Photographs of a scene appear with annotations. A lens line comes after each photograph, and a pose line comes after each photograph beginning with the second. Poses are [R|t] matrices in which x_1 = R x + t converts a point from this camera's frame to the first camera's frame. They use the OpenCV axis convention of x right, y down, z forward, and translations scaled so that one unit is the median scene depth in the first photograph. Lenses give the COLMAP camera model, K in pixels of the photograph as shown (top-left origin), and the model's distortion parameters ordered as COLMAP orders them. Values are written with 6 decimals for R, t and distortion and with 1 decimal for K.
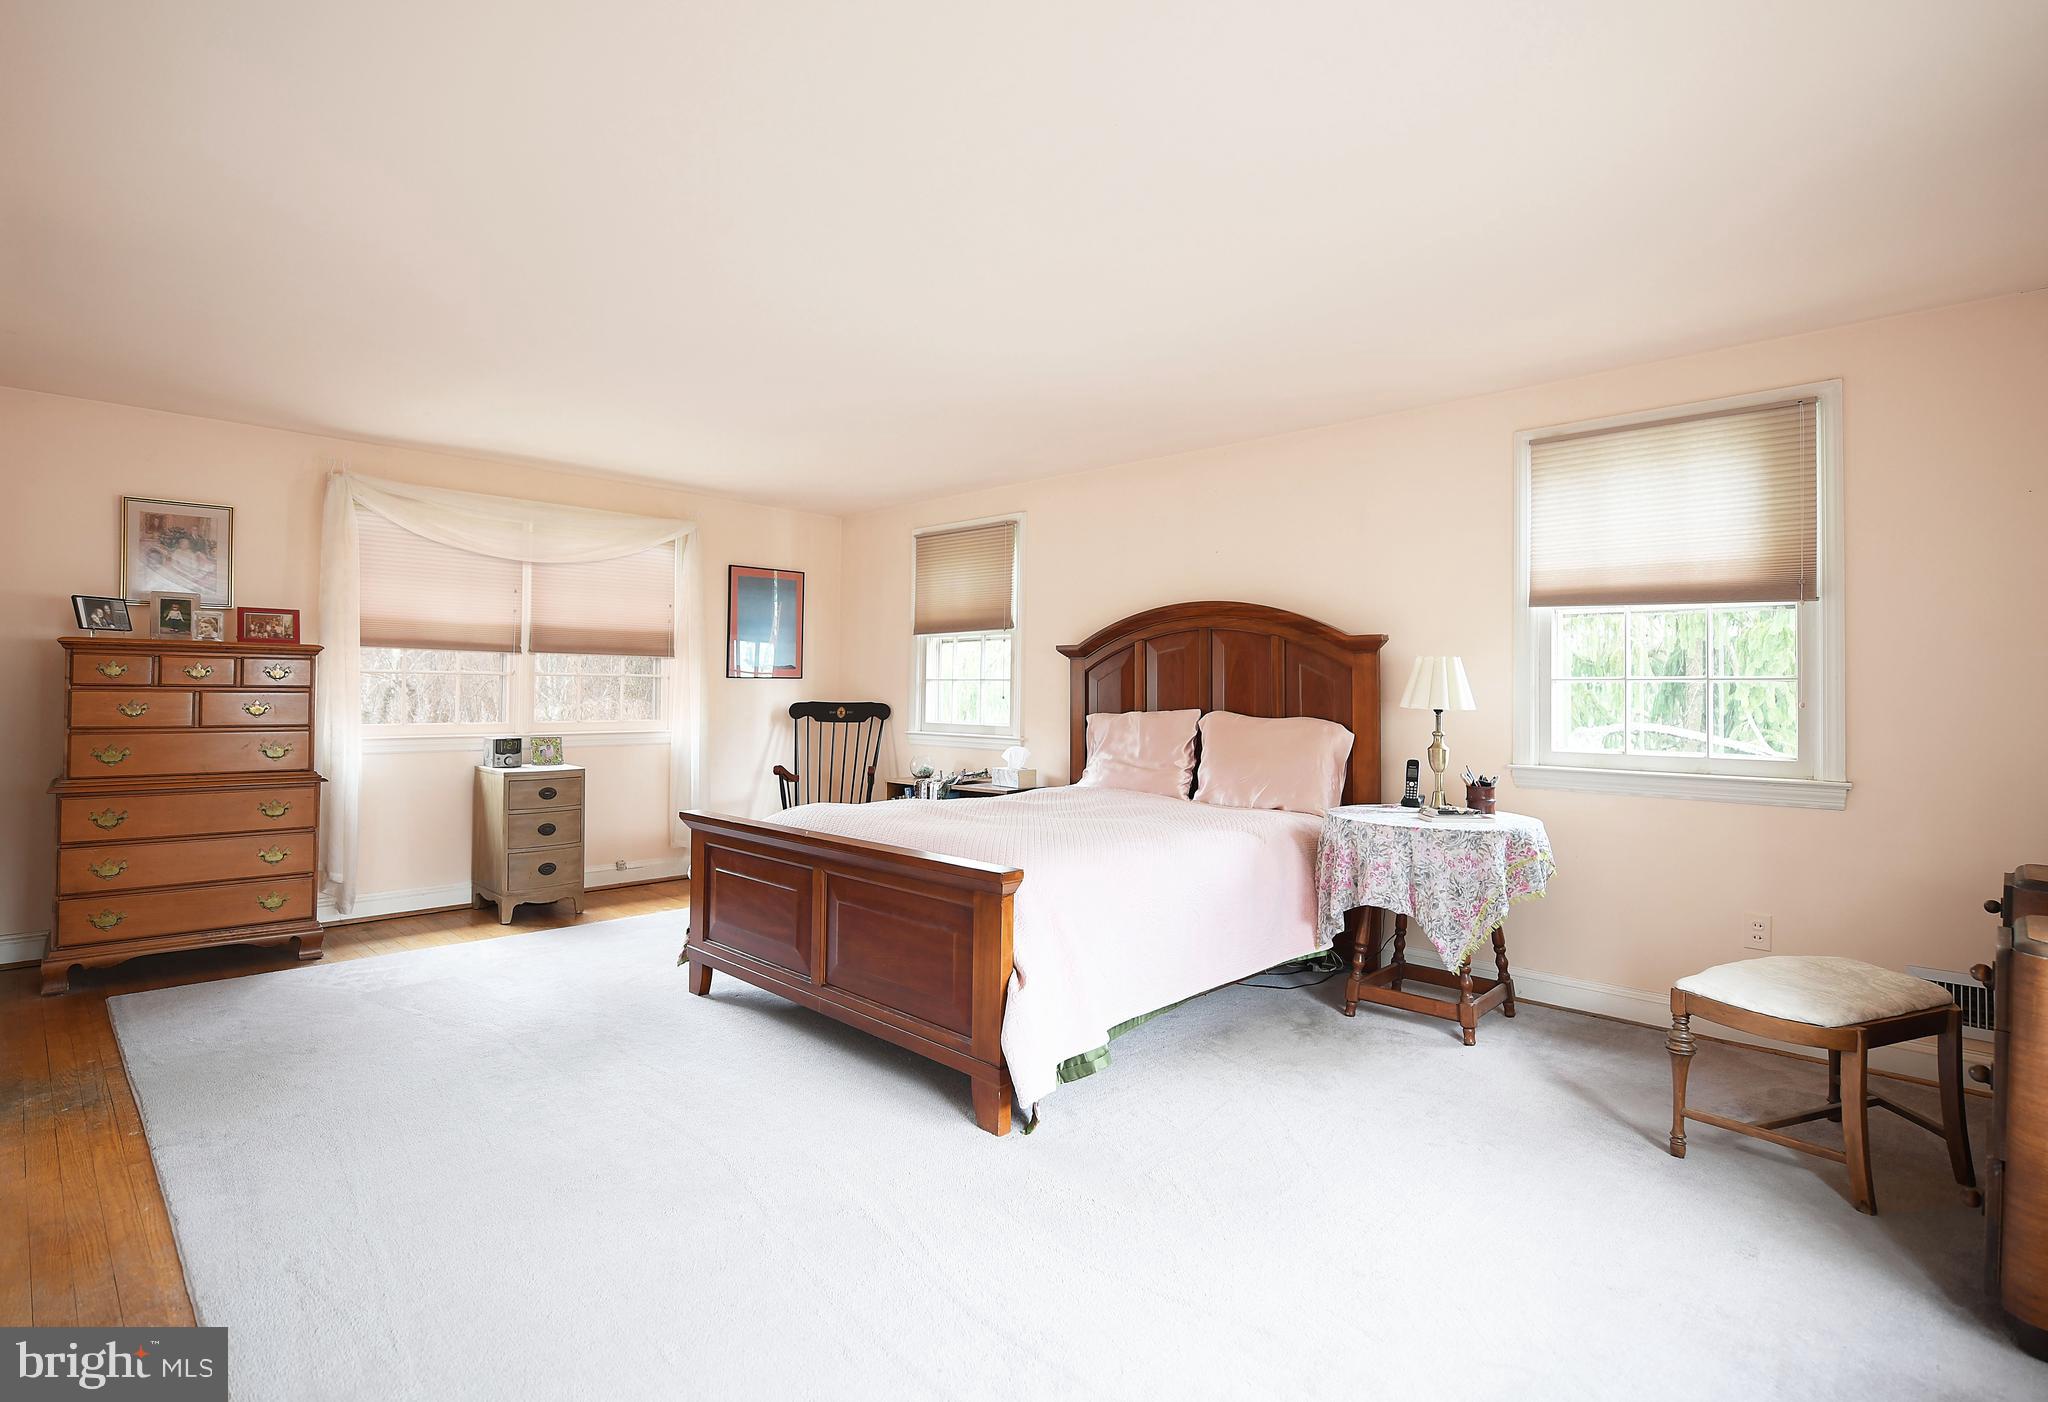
lens RADIAL K [[978.5, 0, 1025.5], [0, 978.5, 692.8], [0, 0, 1]] dist [0.002606, -0.000466]
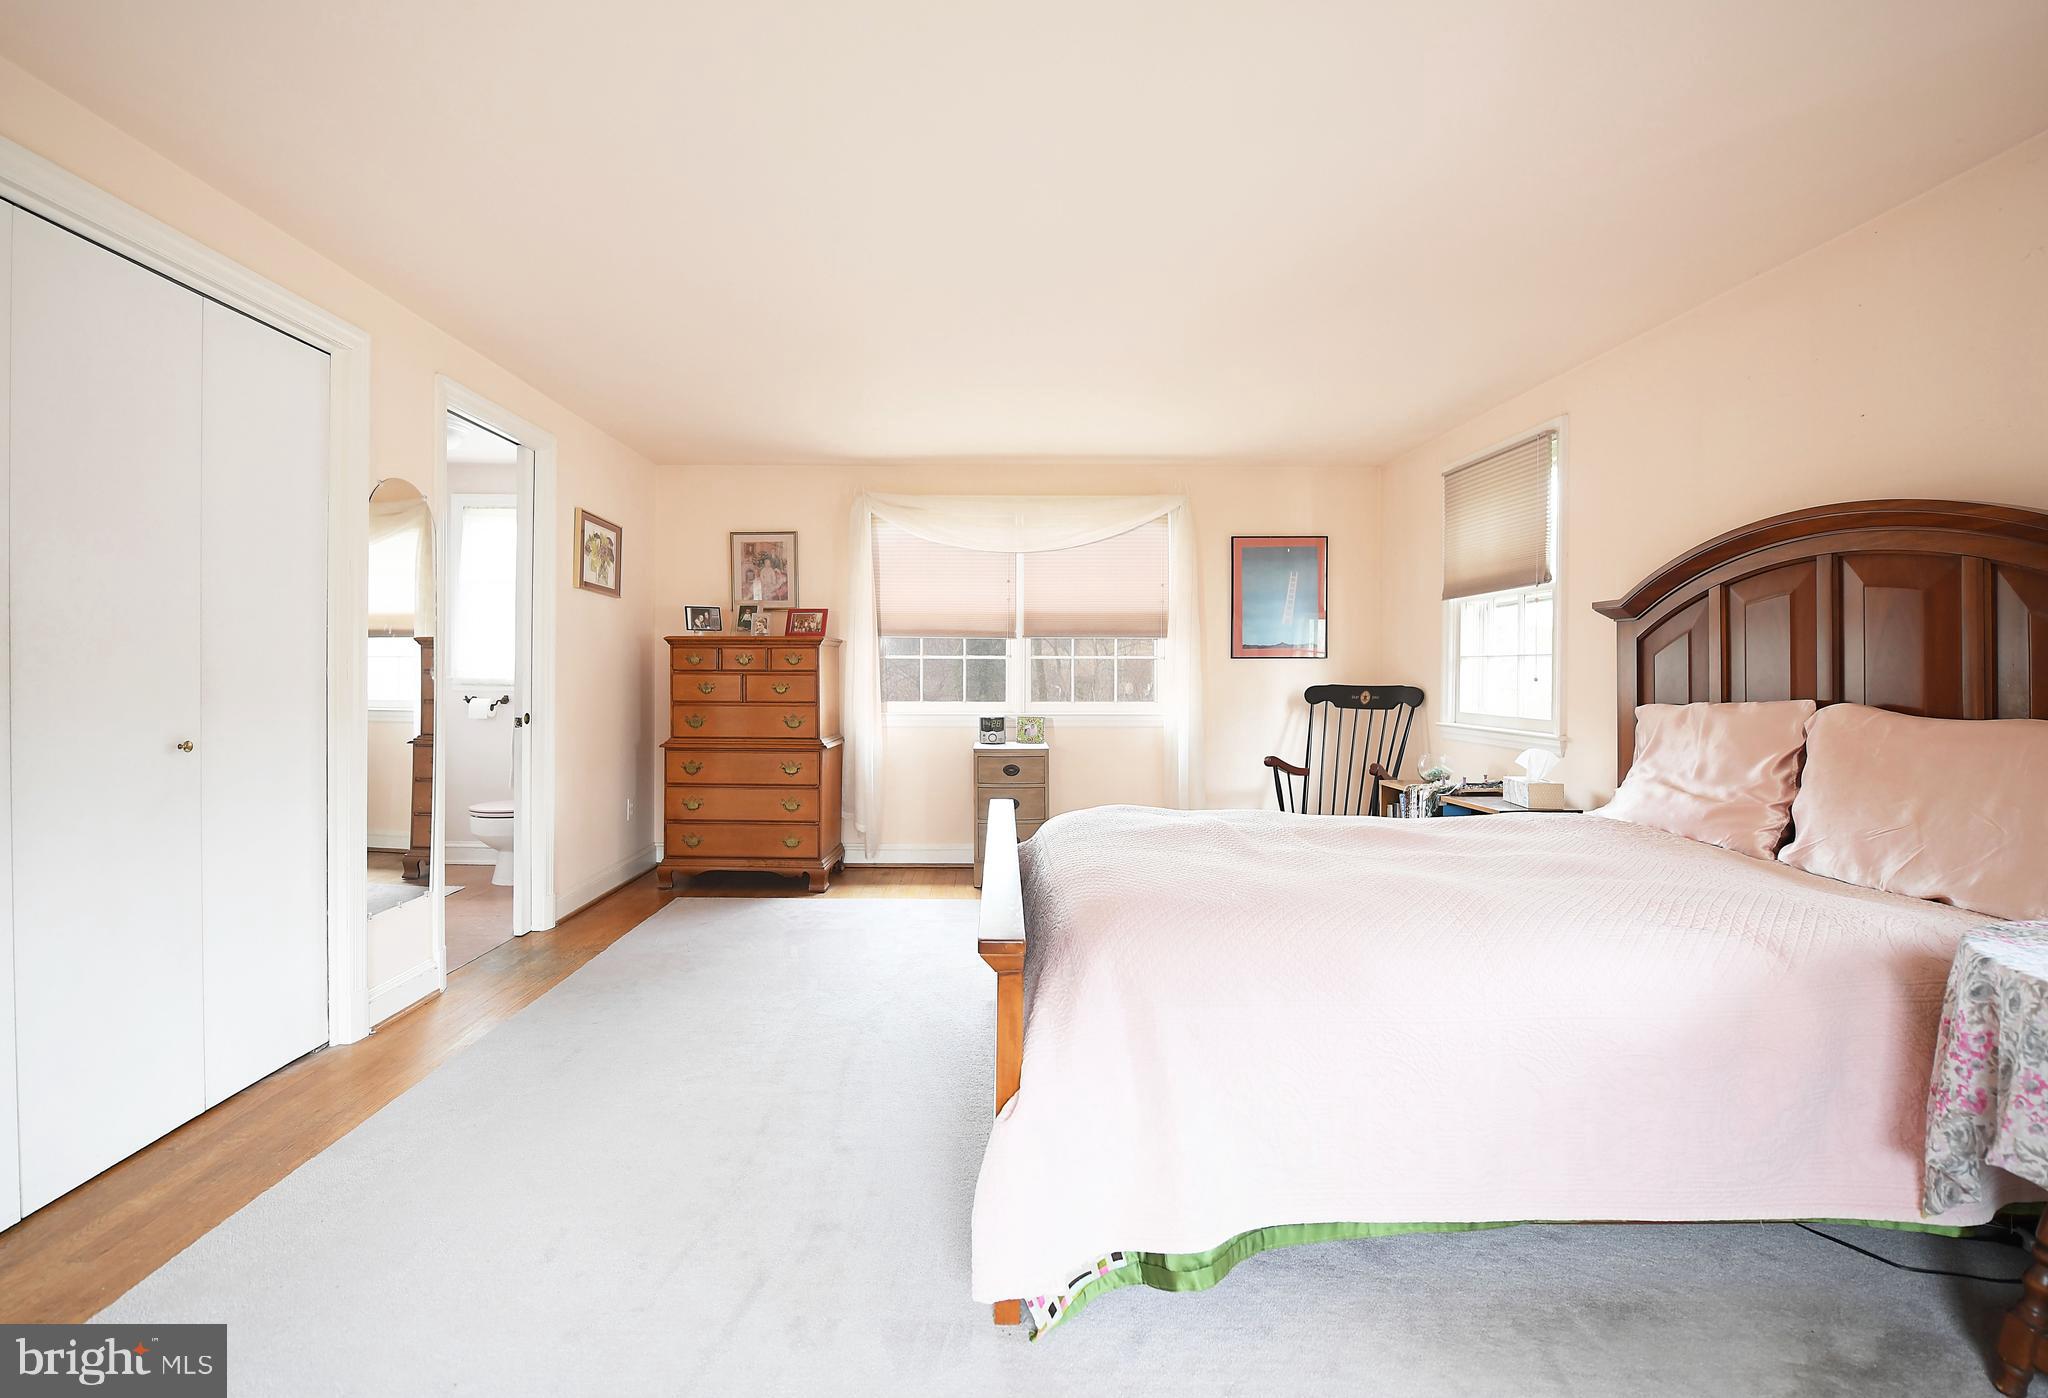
lens RADIAL K [[933.1, 0, 1020.3], [0, 933.1, 685.8], [0, 0, 1]] dist [-0.013321, -0.001038]
pose [[0.704468, 0.004061, -0.709724, 0.230741], [0.002917, 0.999959, 0.008617, 0.002896], [0.709729, -0.008141, 0.704427, 0.296966]]
